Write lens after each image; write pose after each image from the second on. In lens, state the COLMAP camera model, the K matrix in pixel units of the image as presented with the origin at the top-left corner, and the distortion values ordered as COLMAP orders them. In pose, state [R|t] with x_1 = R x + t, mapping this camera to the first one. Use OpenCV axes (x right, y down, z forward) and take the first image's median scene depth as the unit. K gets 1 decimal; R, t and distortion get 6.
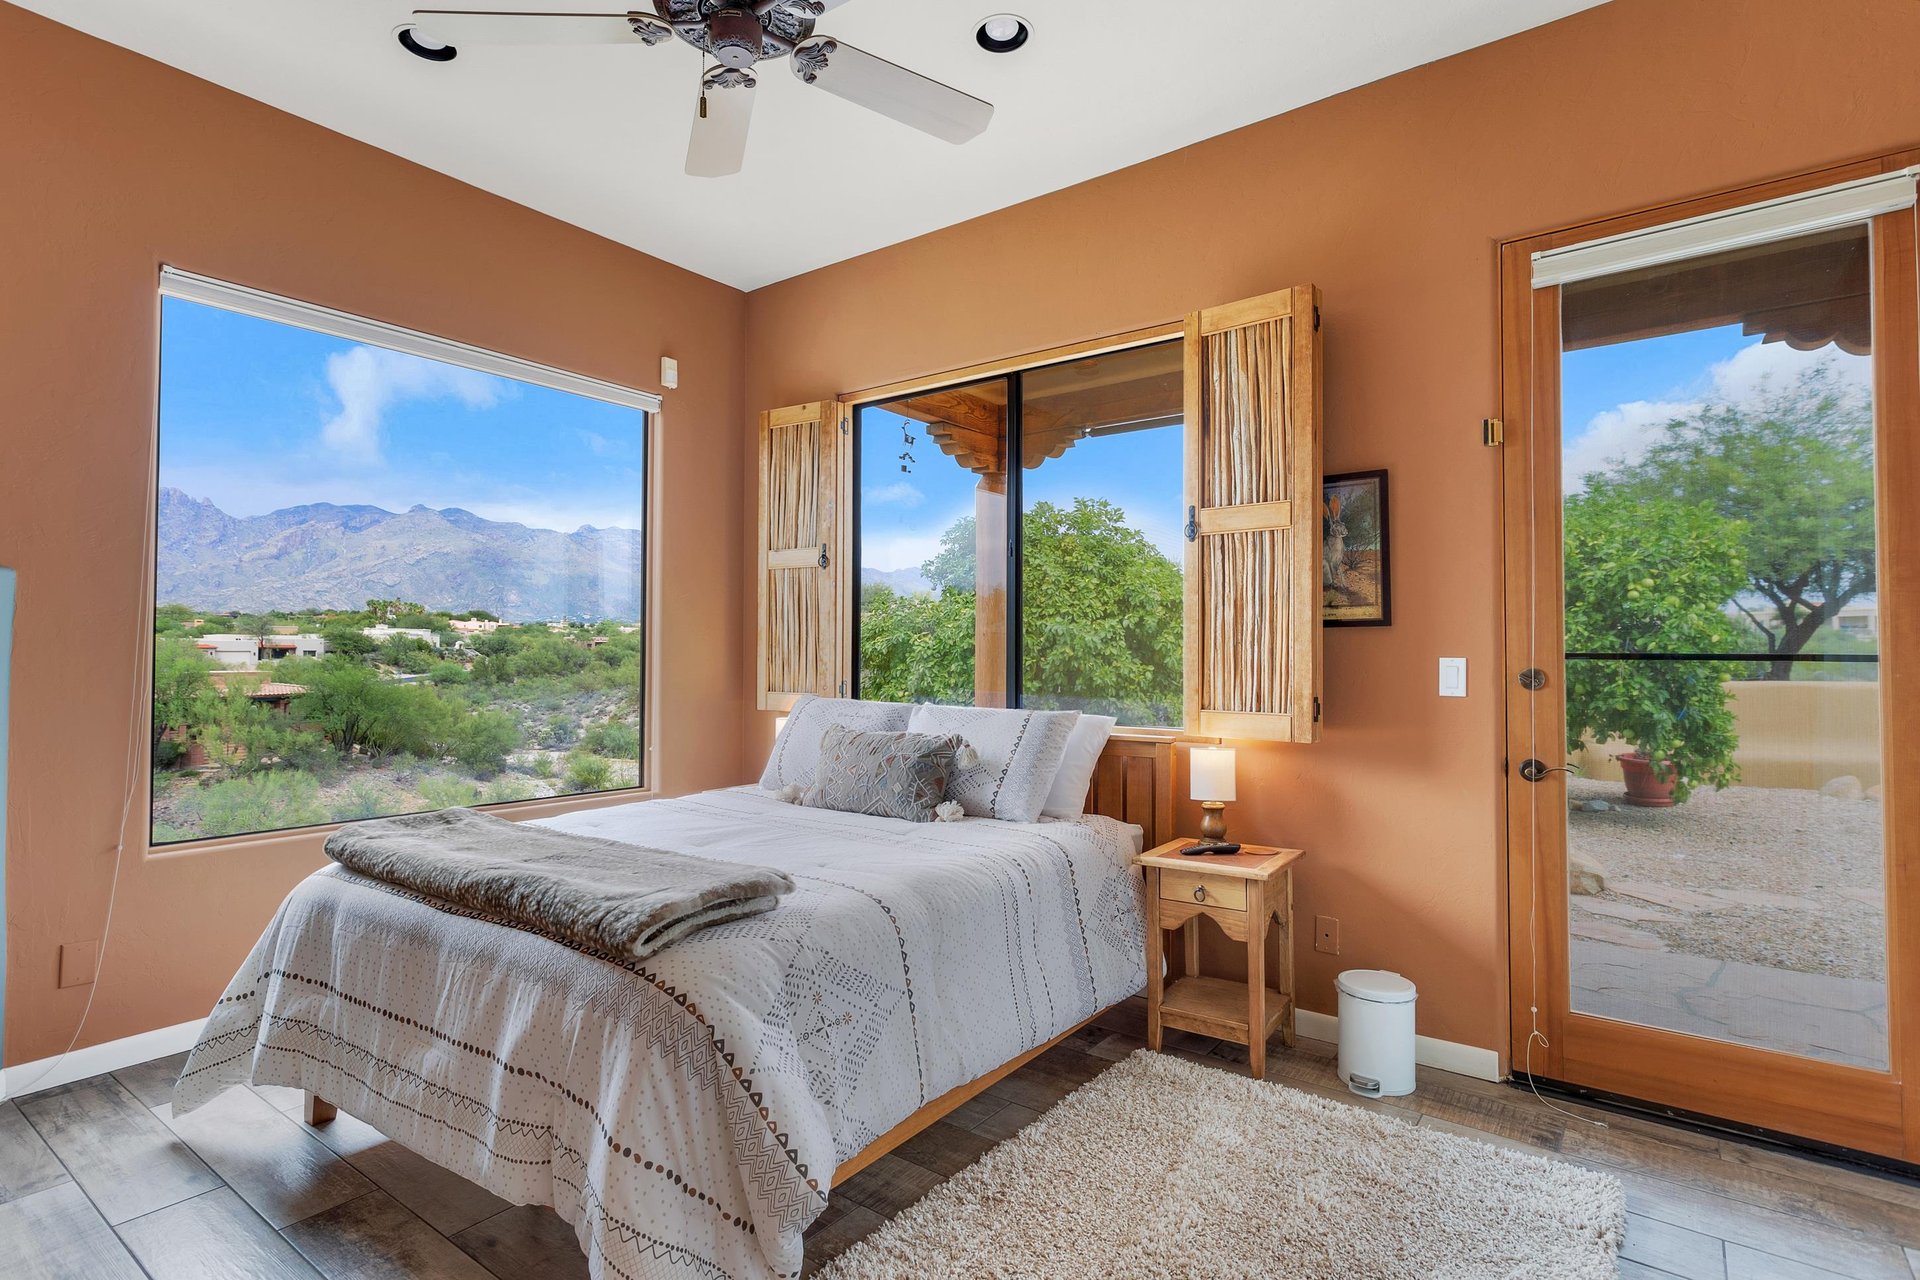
lens RADIAL K [[940.0, 0, 952.3], [0, 940.0, 657.2], [0, 0, 1]] dist [-0.002092, 0.001302]
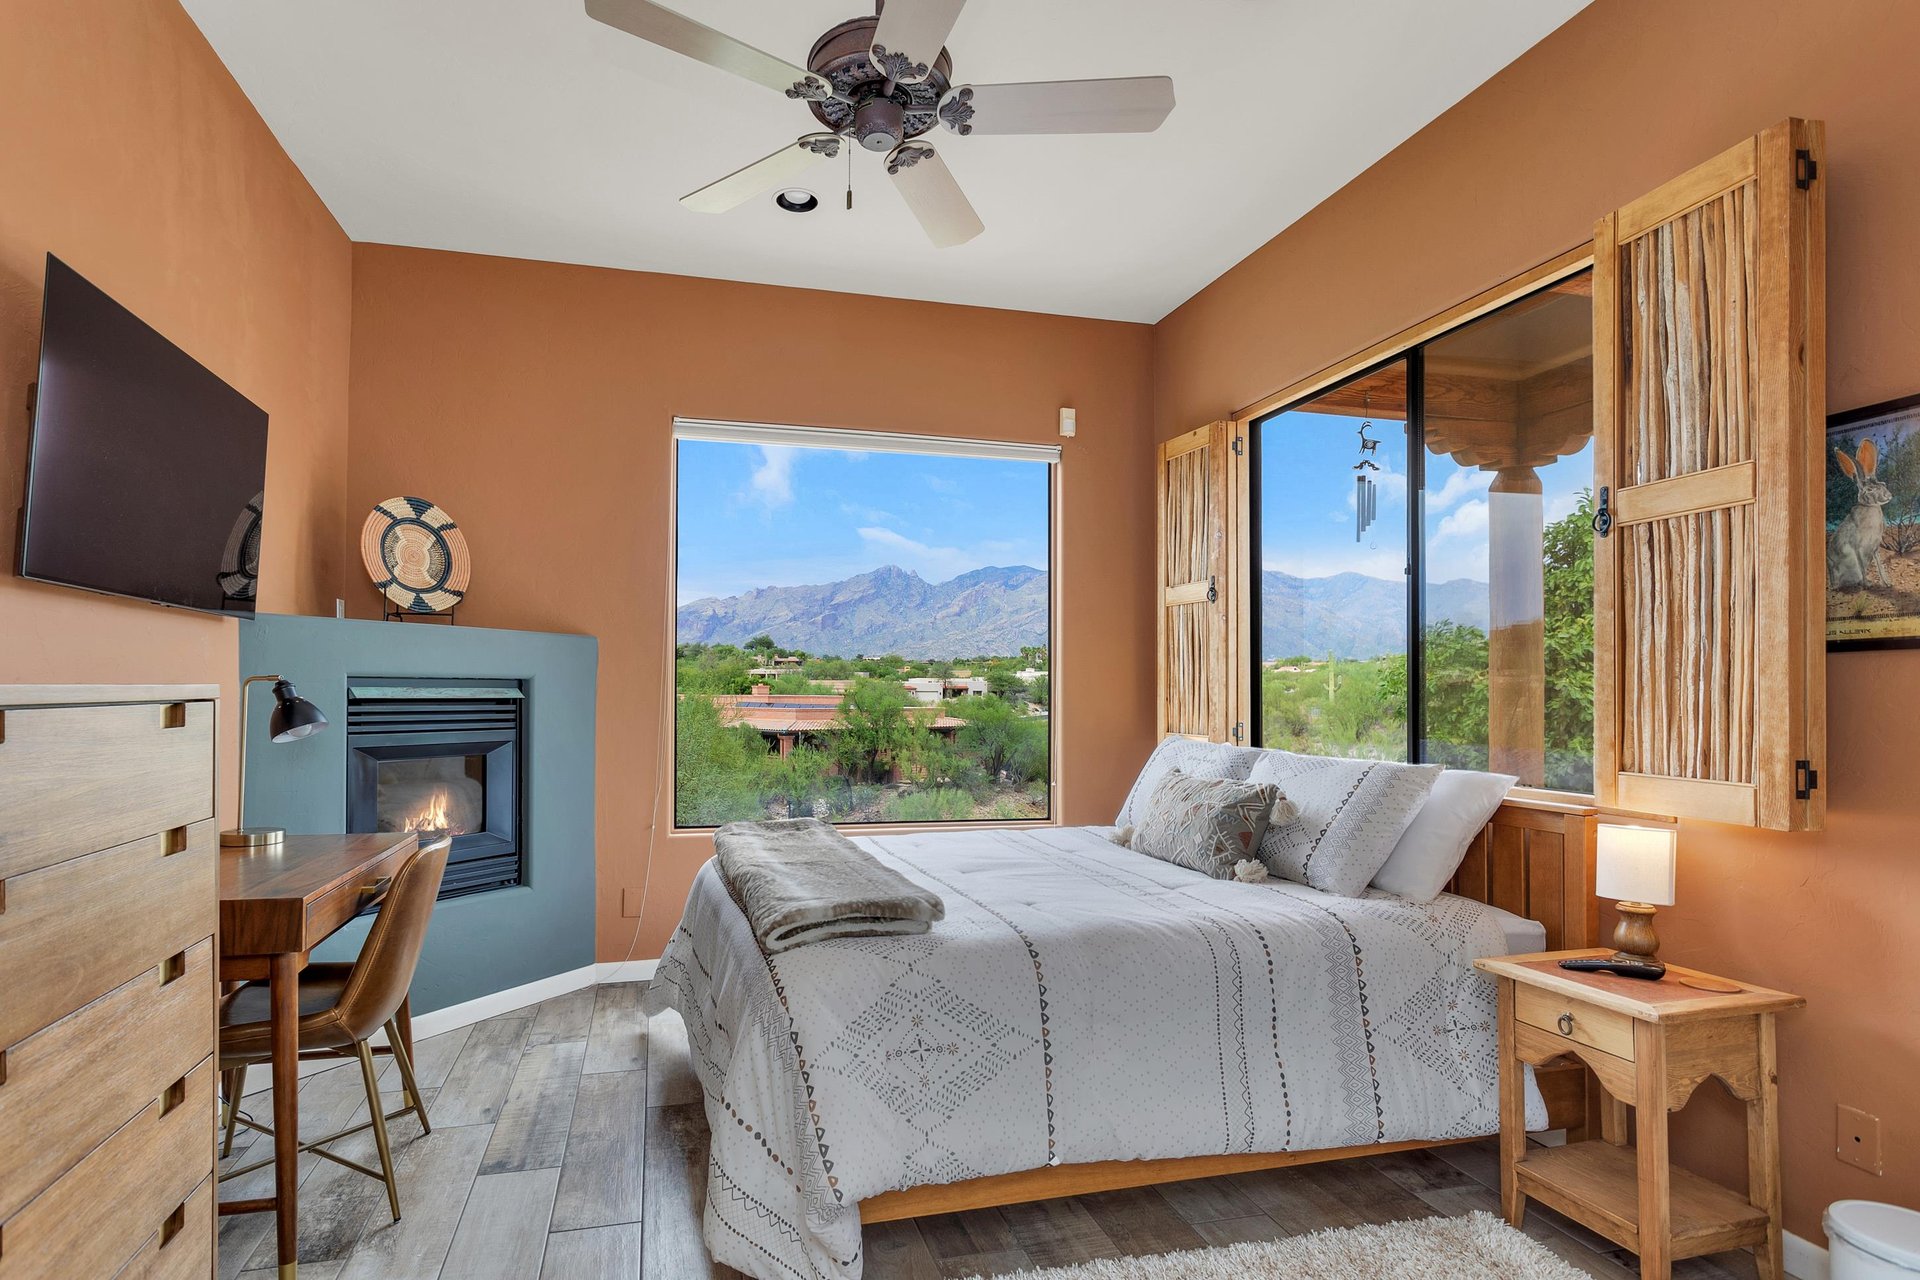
lens RADIAL K [[962.8, 0, 957.8], [0, 962.8, 704.0], [0, 0, 1]] dist [0.002975, 0.001079]
pose [[0.776885, 0.007551, -0.629597, 0.340179], [-0.003324, 0.999963, 0.007892, 0.000468], [0.629633, -0.004038, 0.776882, 0.118168]]
